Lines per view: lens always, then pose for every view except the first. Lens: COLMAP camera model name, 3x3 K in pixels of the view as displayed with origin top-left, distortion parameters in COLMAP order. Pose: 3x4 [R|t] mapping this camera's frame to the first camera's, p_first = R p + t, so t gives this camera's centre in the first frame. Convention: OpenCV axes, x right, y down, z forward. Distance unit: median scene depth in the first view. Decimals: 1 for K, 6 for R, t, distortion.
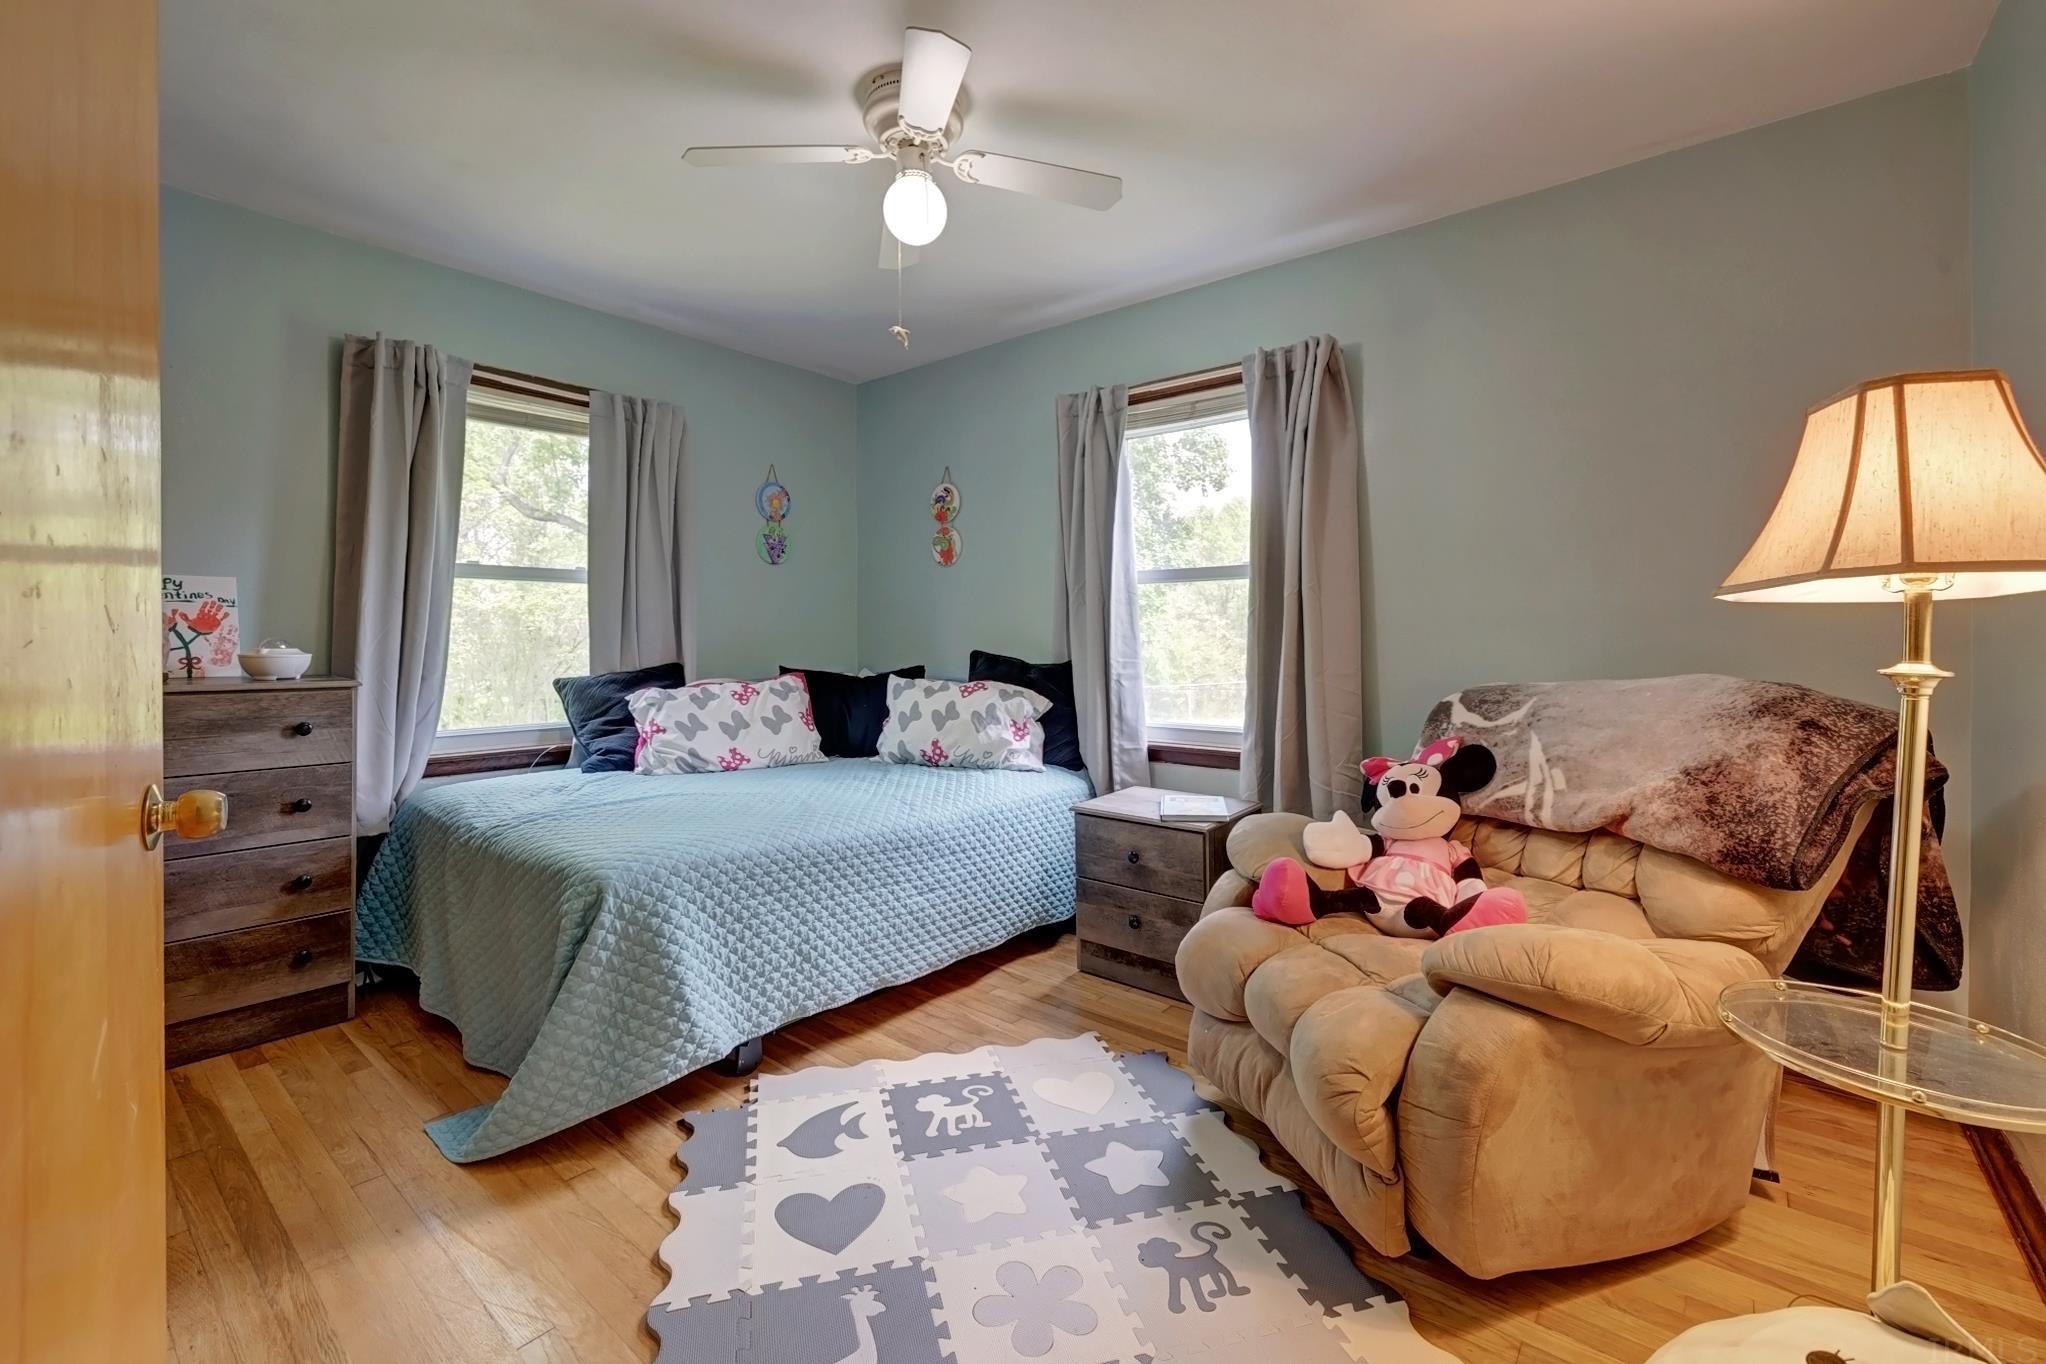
lens RADIAL K [[865.2, 0, 1026.3], [0, 865.2, 665.2], [0, 0, 1]] dist [-0.000401, -0.000071]
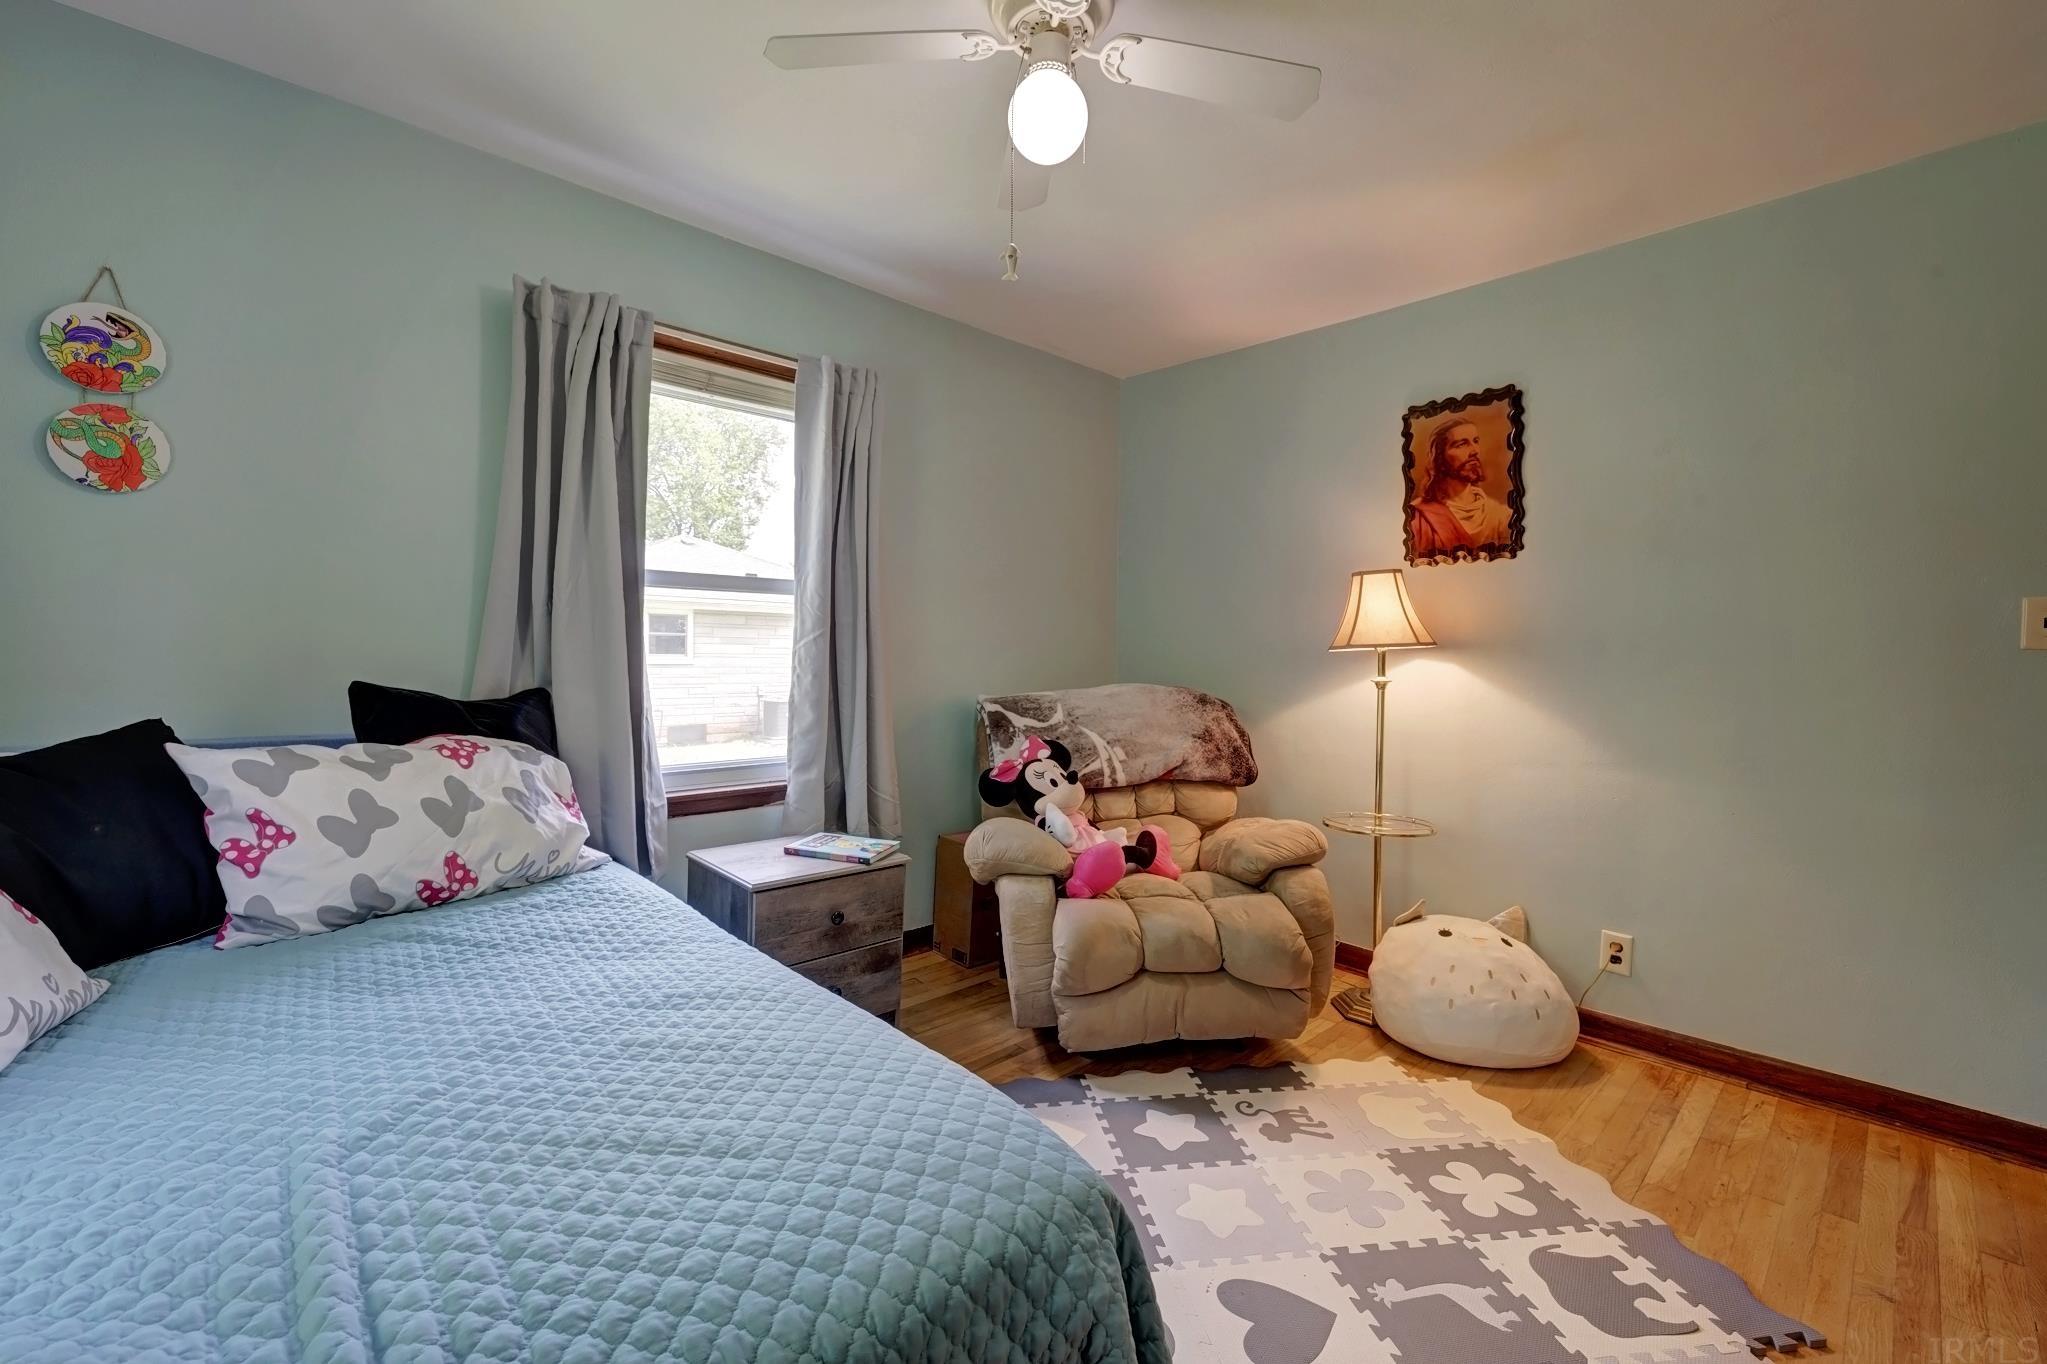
lens RADIAL K [[865.6, 0, 1026.2], [0, 865.6, 678.2], [0, 0, 1]] dist [-0.000401, -0.000071]
pose [[0.123010, -0.025842, 0.992069, -0.936537], [0.016281, 0.999579, 0.024019, -0.044348], [-0.992272, 0.013197, 0.123379, 0.946673]]
